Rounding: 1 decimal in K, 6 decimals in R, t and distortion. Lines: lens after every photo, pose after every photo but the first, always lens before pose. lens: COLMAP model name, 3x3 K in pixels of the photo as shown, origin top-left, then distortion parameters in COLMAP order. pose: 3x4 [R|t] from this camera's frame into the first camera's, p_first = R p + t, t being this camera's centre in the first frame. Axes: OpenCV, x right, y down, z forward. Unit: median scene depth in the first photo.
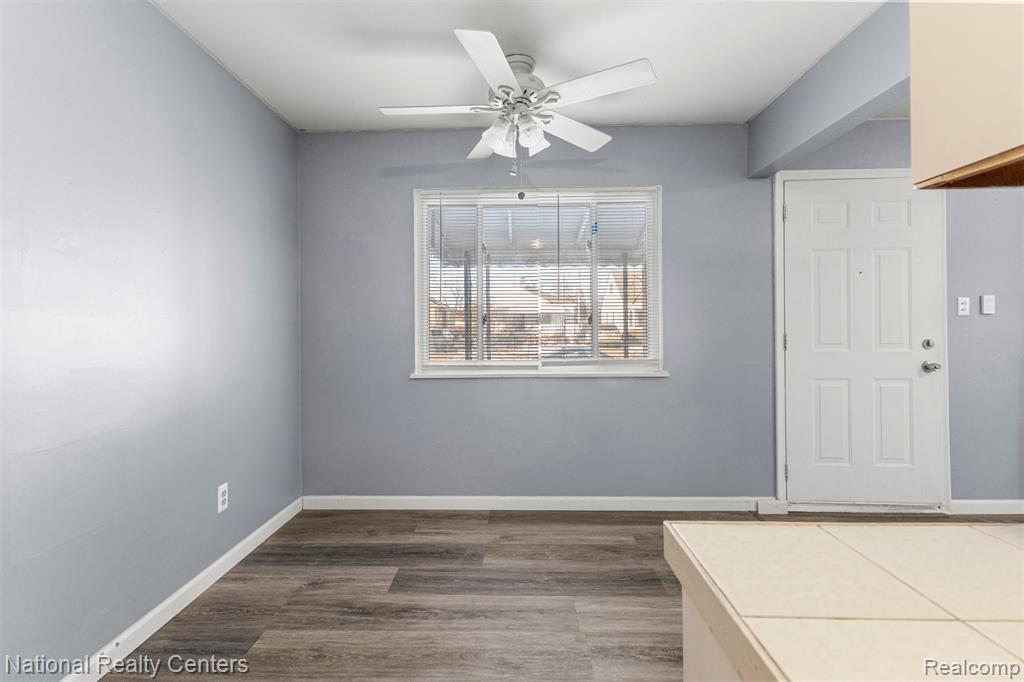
lens RADIAL K [[446.3, 0, 501.2], [0, 446.3, 327.0], [0, 0, 1]] dist [0.000324, -0.000594]
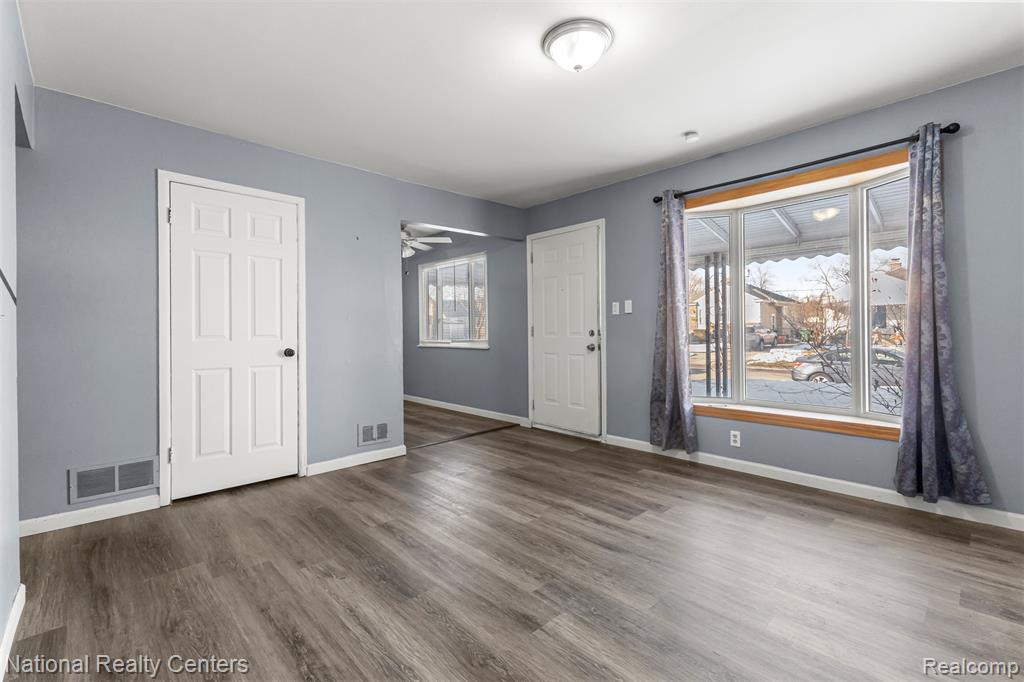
lens RADIAL K [[446.9, 0, 502.3], [0, 446.9, 337.0], [0, 0, 1]] dist [0.008769, -0.002733]
pose [[0.701331, 0.012478, -0.712726, 1.895642], [0.005351, 0.999726, 0.022768, 0.013998], [0.712816, -0.019781, 0.701072, -0.342180]]
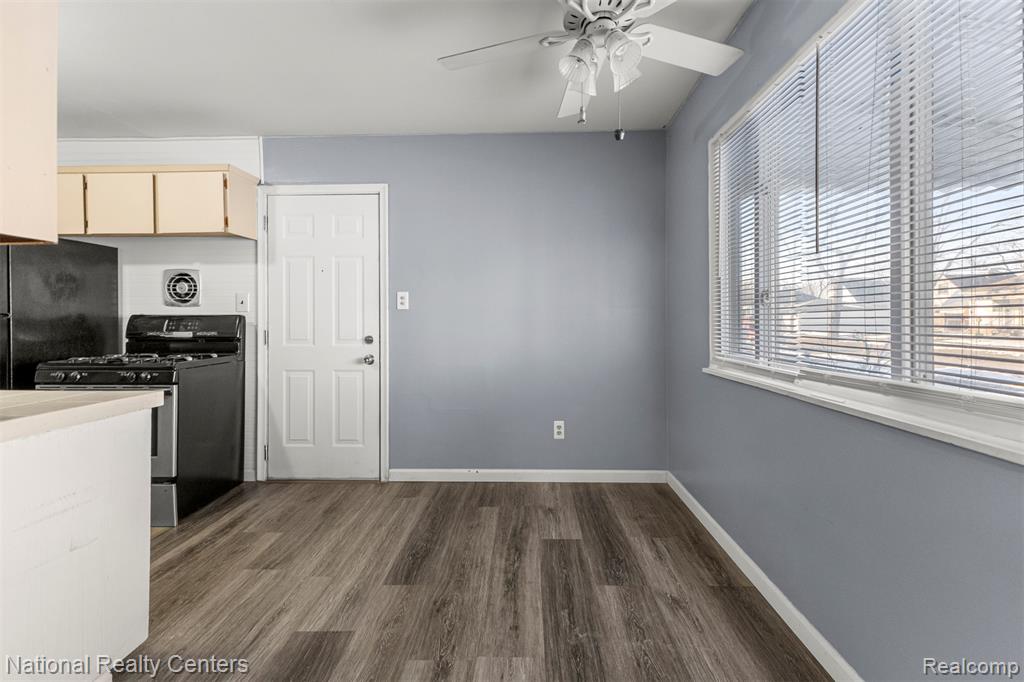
lens RADIAL K [[446.9, 0, 510.8], [0, 446.9, 326.6], [0, 0, 1]] dist [0.008769, -0.002733]
pose [[0.000833, 0.023393, -0.999726, 0.669582], [0.006624, 0.999704, 0.023398, 0.008578], [0.999978, -0.006642, 0.000678, 0.684719]]
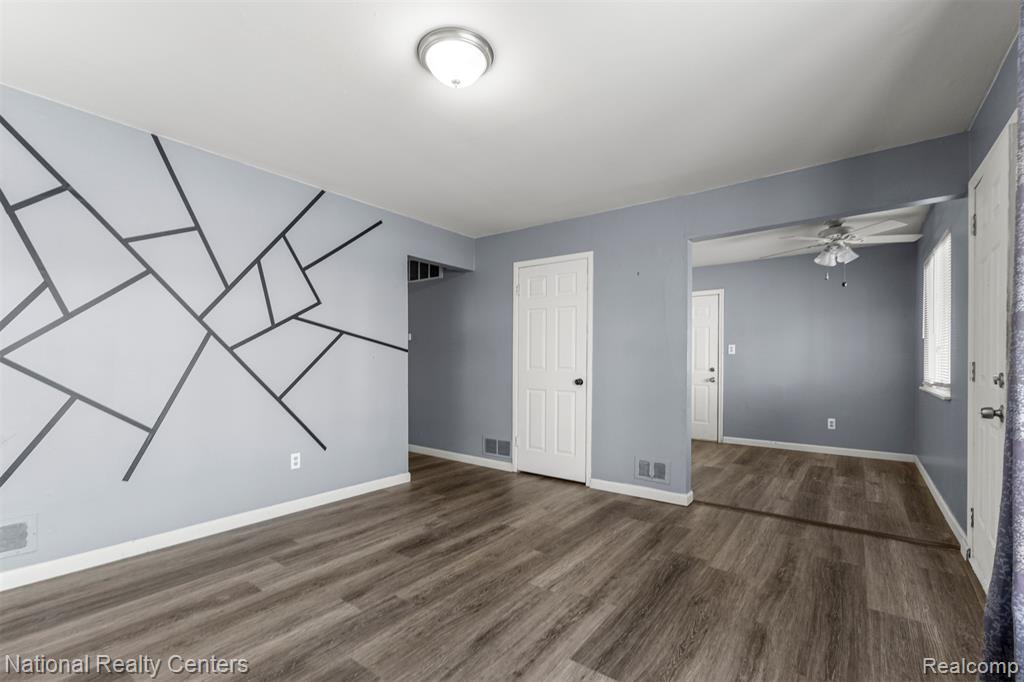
lens RADIAL K [[446.9, 0, 515.4], [0, 446.9, 367.2], [0, 0, 1]] dist [0.008769, -0.002733]
pose [[-0.571840, 0.022542, -0.820056, 1.967660], [0.007817, 0.999727, 0.022030, -0.002450], [0.820328, 0.006188, -0.571860, 0.796902]]
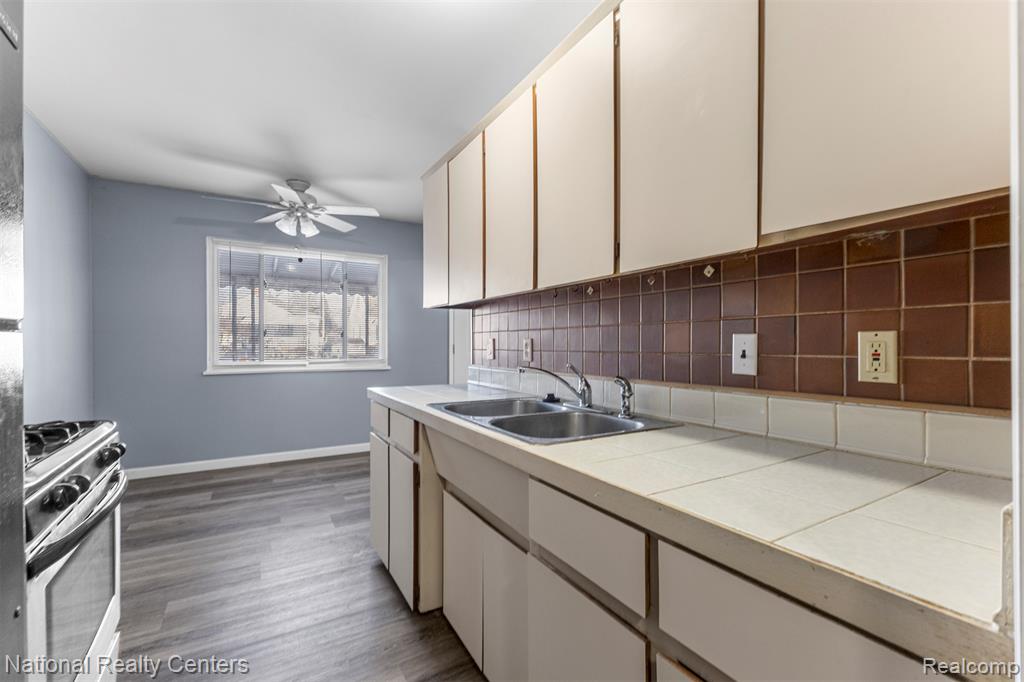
lens RADIAL K [[446.9, 0, 514.3], [0, 446.9, 344.0], [0, 0, 1]] dist [0.008769, -0.002733]
pose [[0.838570, 0.006595, 0.544755, -0.164899], [-0.010712, 0.999933, 0.004385, 0.003557], [-0.544689, -0.009513, 0.838584, -0.717443]]
